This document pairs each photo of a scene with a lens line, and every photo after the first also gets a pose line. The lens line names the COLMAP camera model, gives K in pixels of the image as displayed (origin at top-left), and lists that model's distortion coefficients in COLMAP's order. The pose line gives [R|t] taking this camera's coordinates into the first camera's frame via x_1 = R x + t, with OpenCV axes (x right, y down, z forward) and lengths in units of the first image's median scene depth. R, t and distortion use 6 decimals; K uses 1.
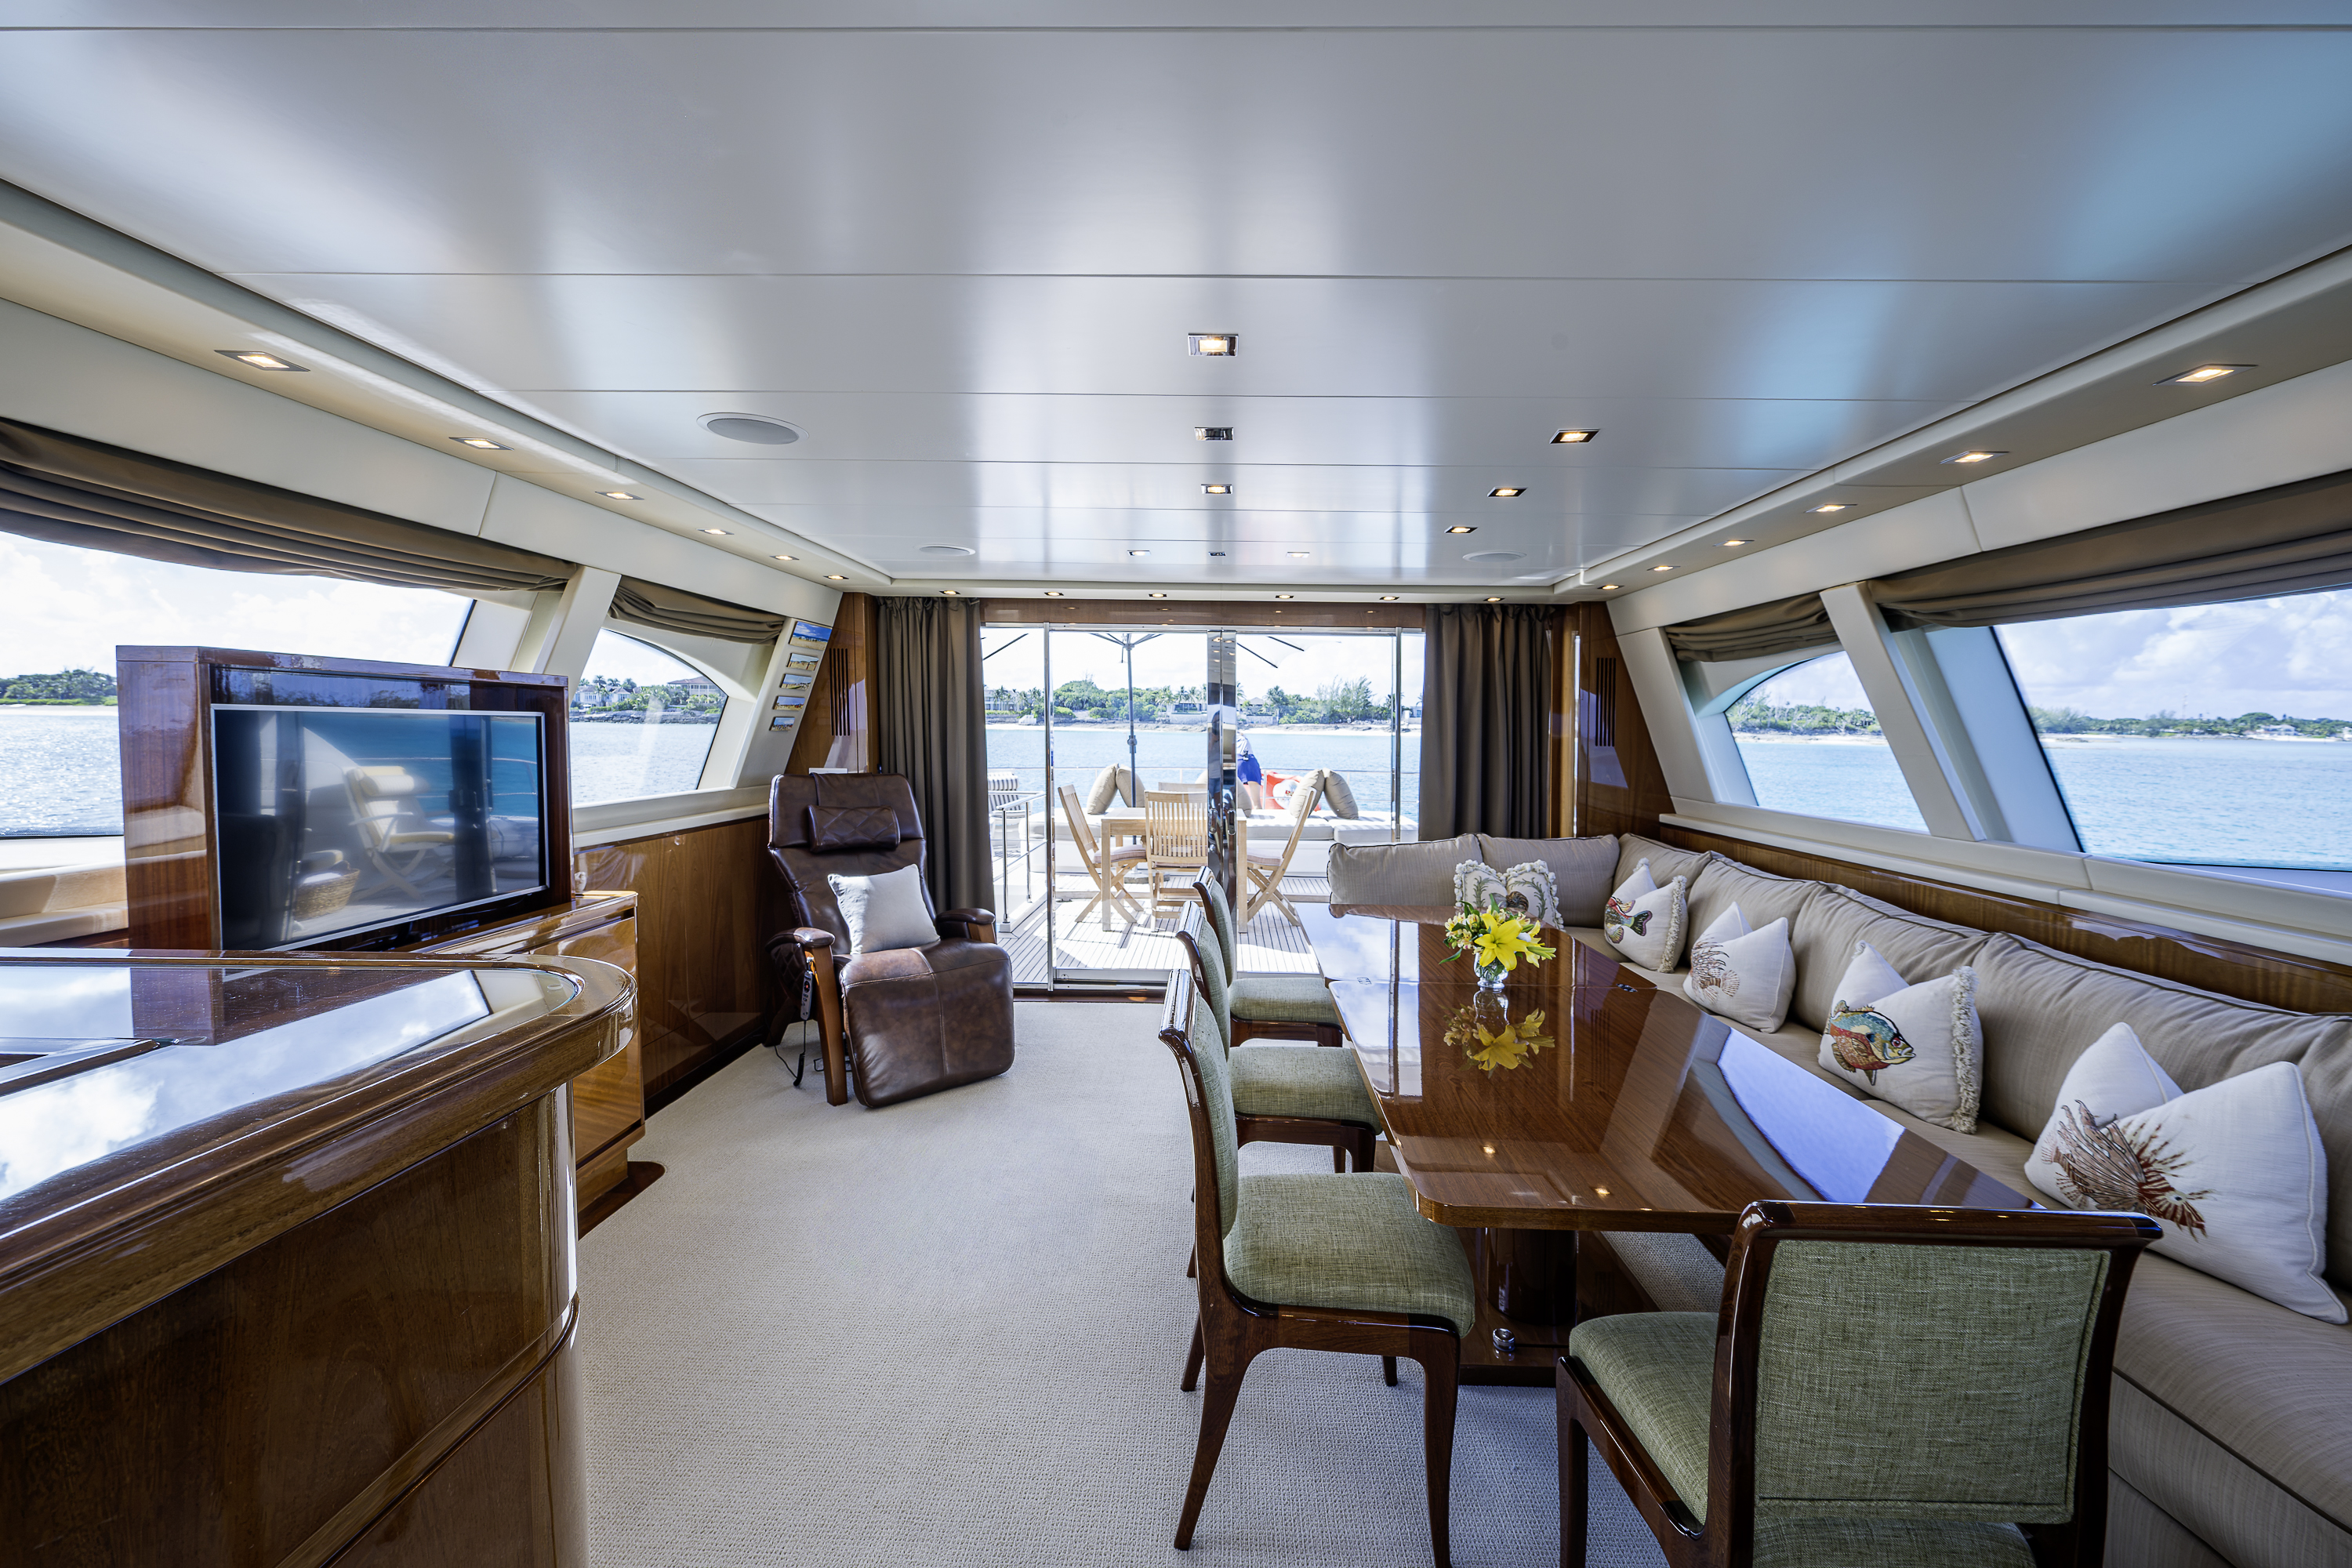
lens RADIAL K [[912.0, 0, 1193.7], [0, 912.0, 760.6], [0, 0, 1]] dist [-0.018457, 0.000101]
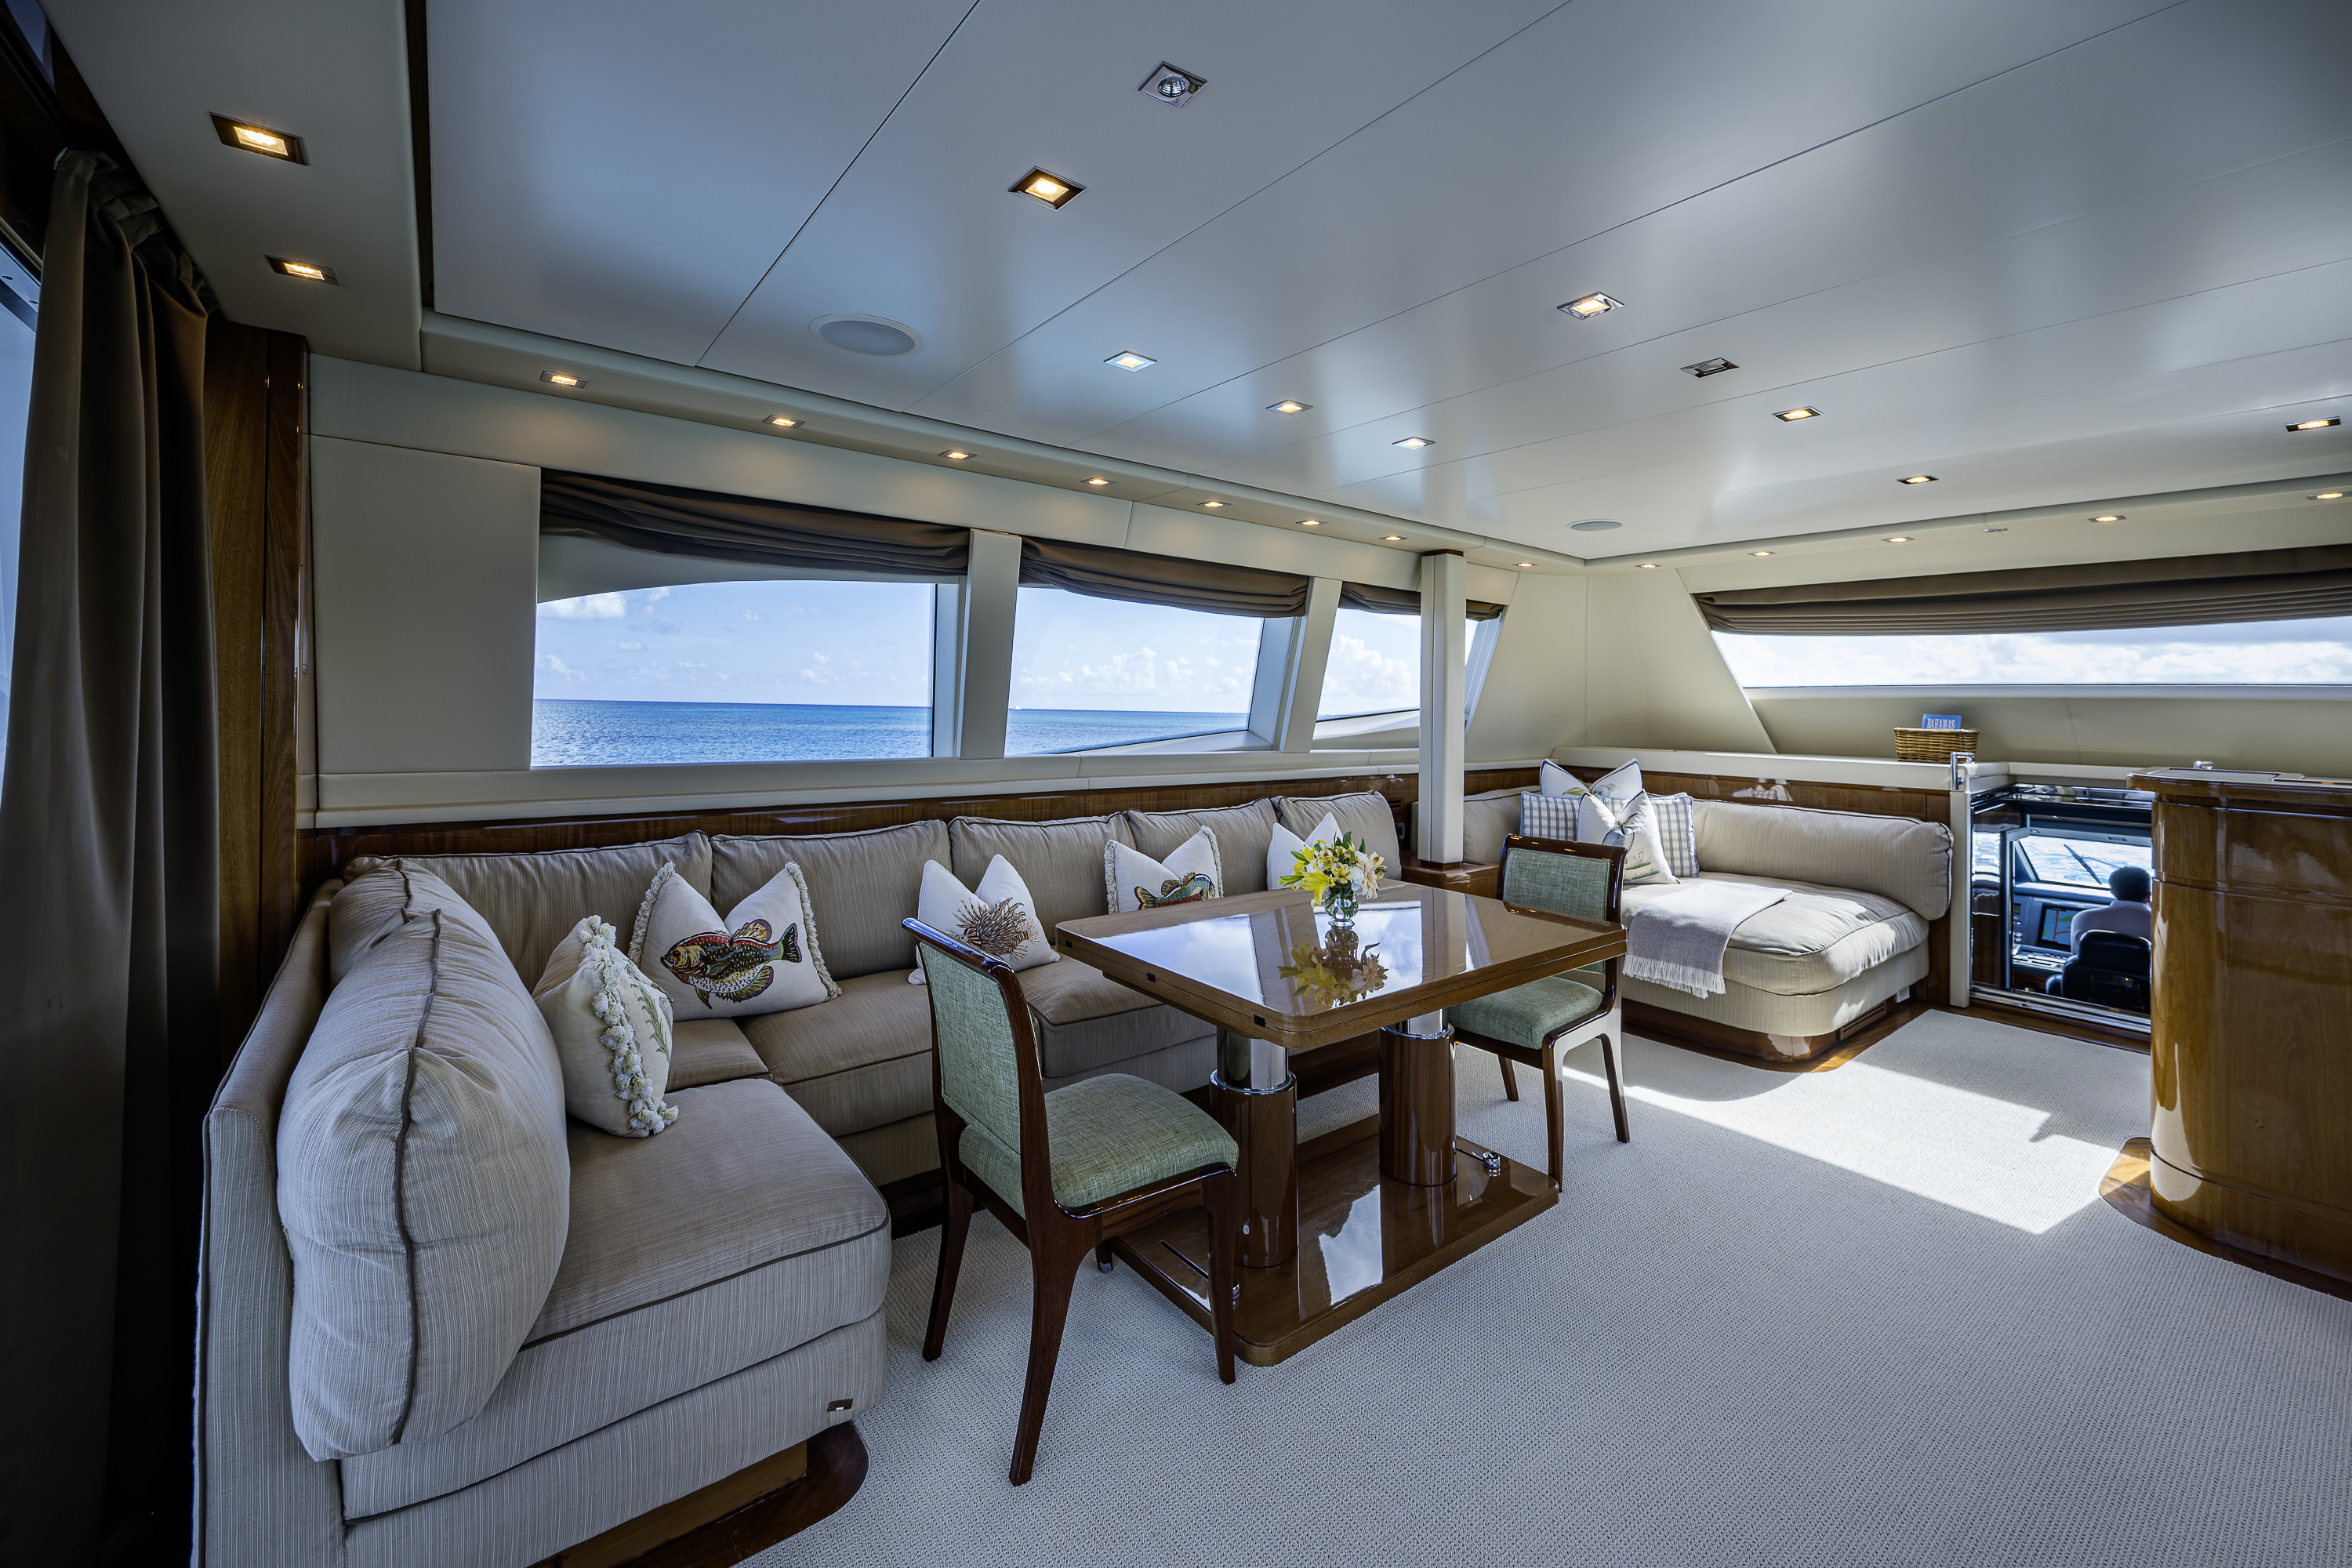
lens RADIAL K [[938.7, 0, 1189.1], [0, 938.7, 710.7], [0, 0, 1]] dist [0.000118, -0.000289]
pose [[-0.636593, -0.021638, 0.770897, -0.242468], [0.004855, 0.999474, 0.032063, -0.014332], [-0.771185, 0.024154, -0.636153, 1.365172]]
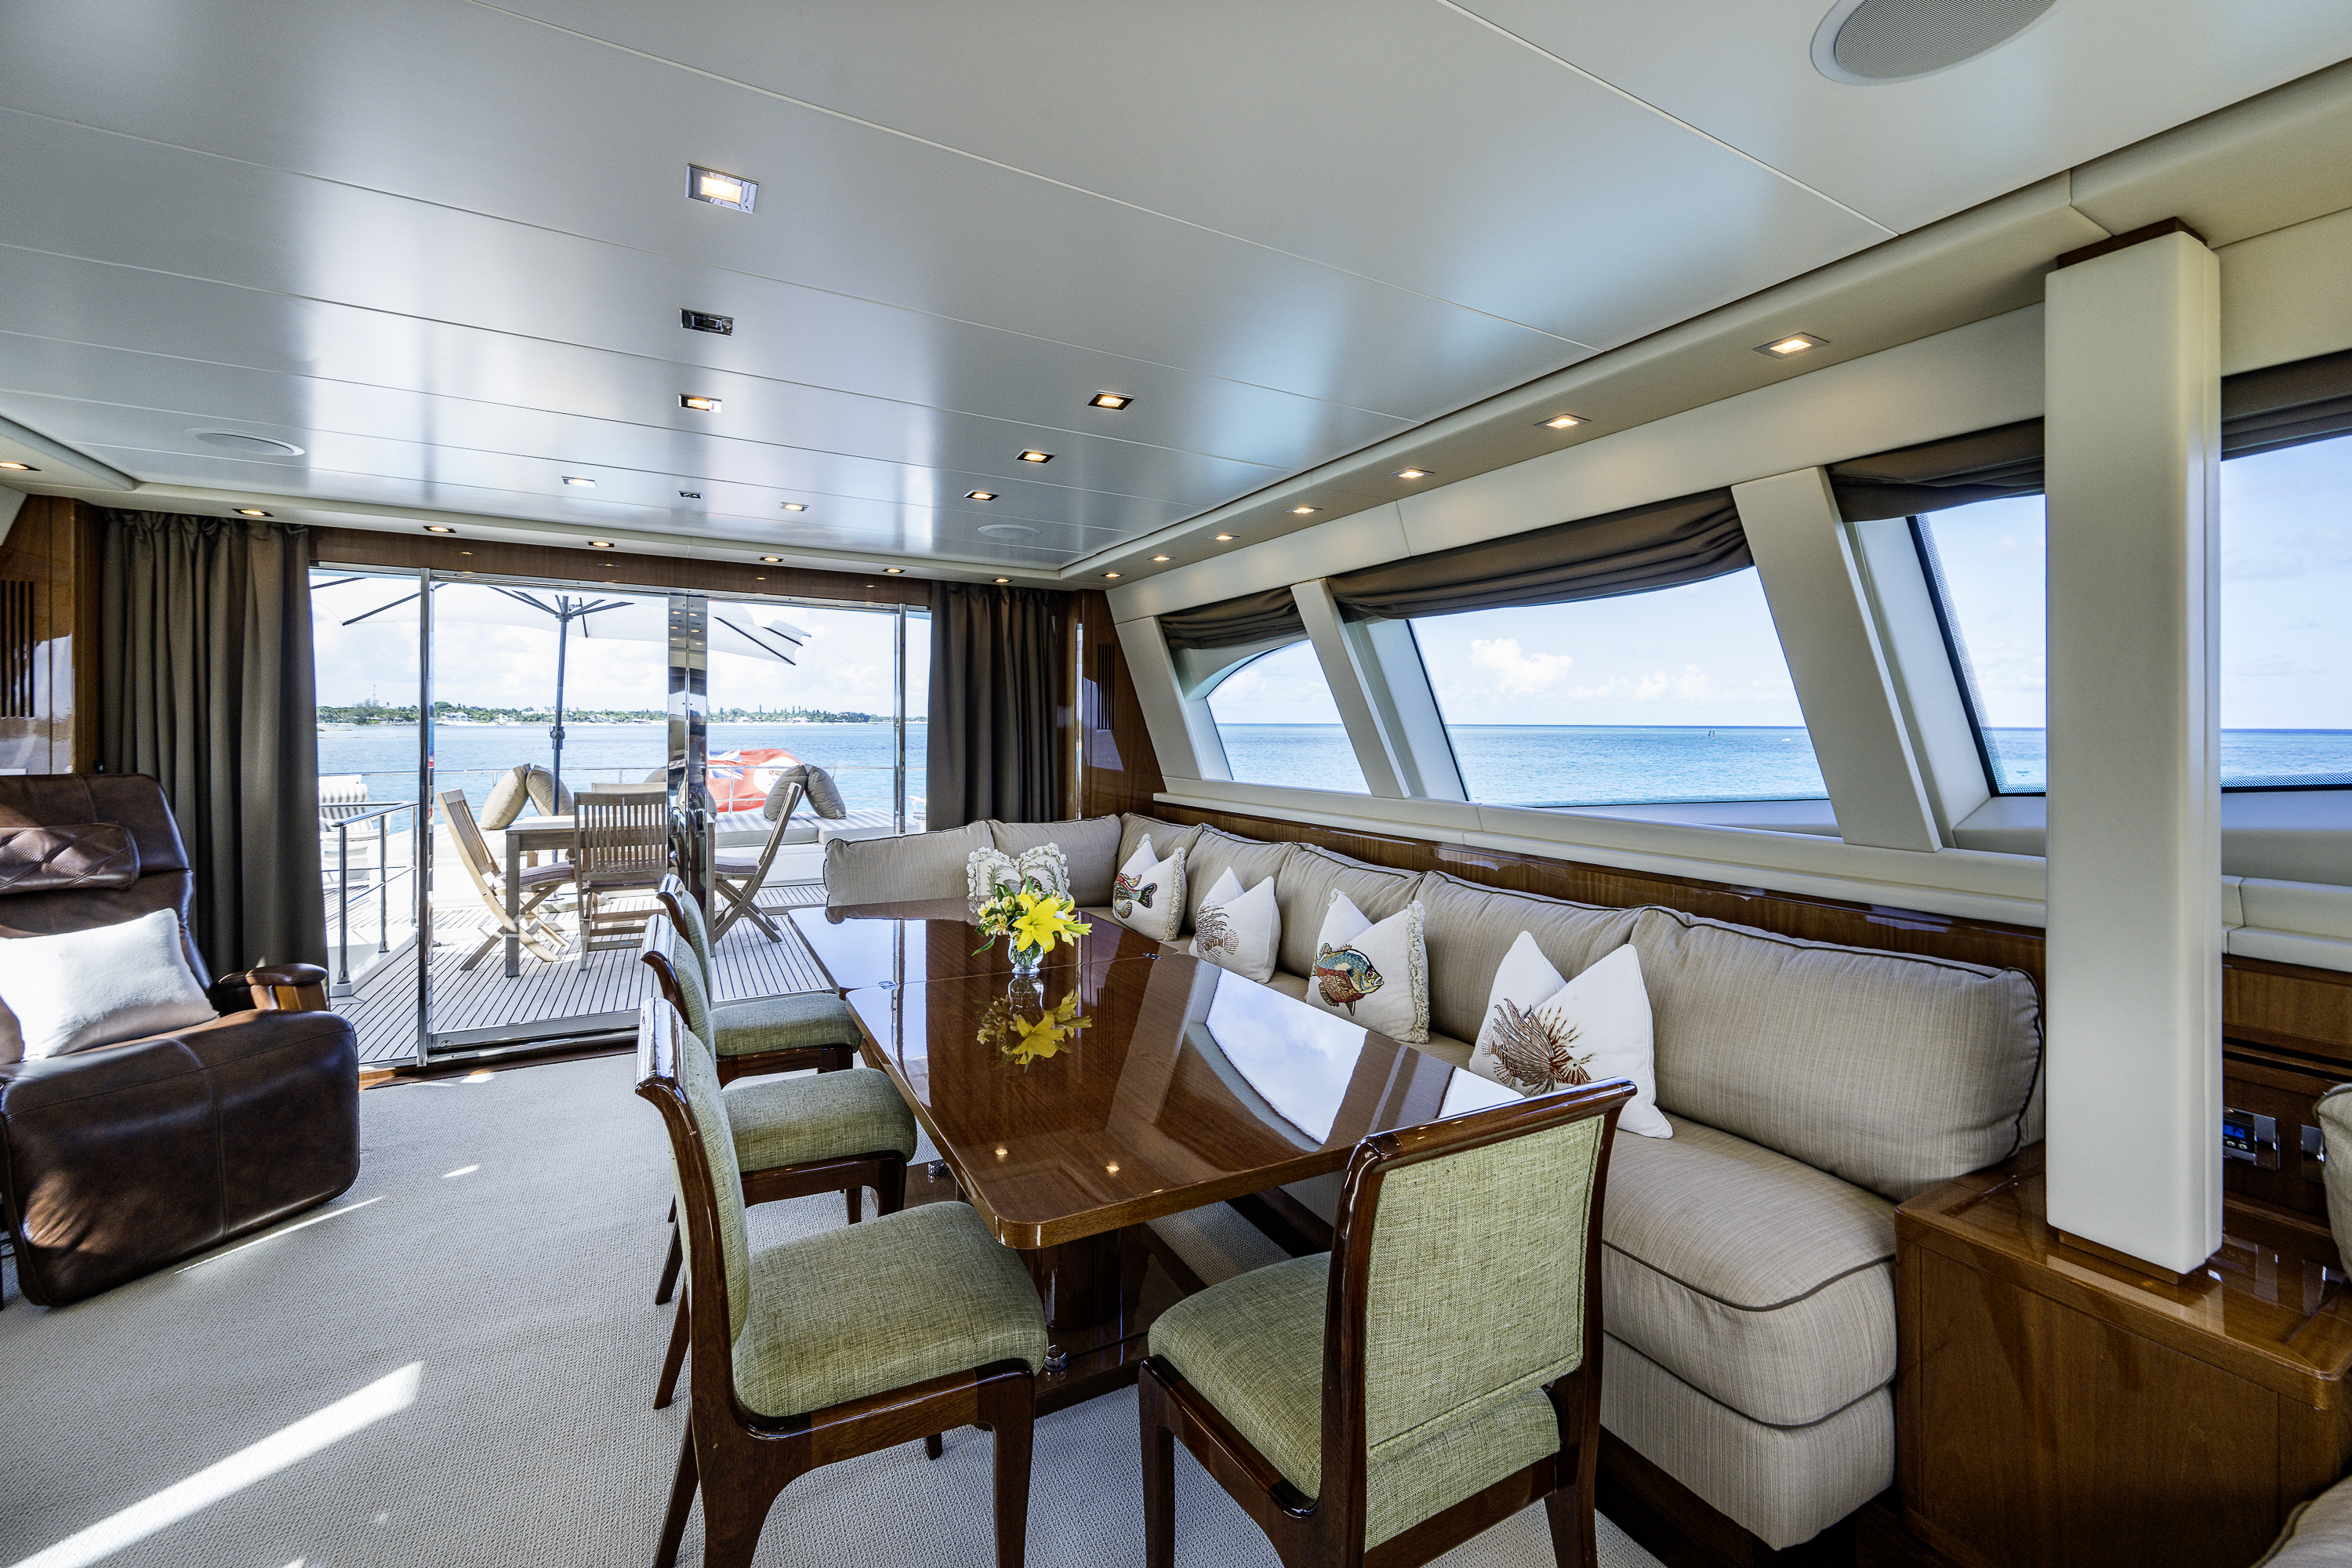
lens RADIAL K [[928.2, 0, 1183.7], [0, 928.2, 720.5], [0, 0, 1]] dist [-0.012428, 0.000201]
pose [[0.859921, 0.002486, 0.510421, -0.016801], [0.018848, 0.999152, -0.036619, 0.020339], [-0.510079, 0.041110, 0.859144, 0.064162]]
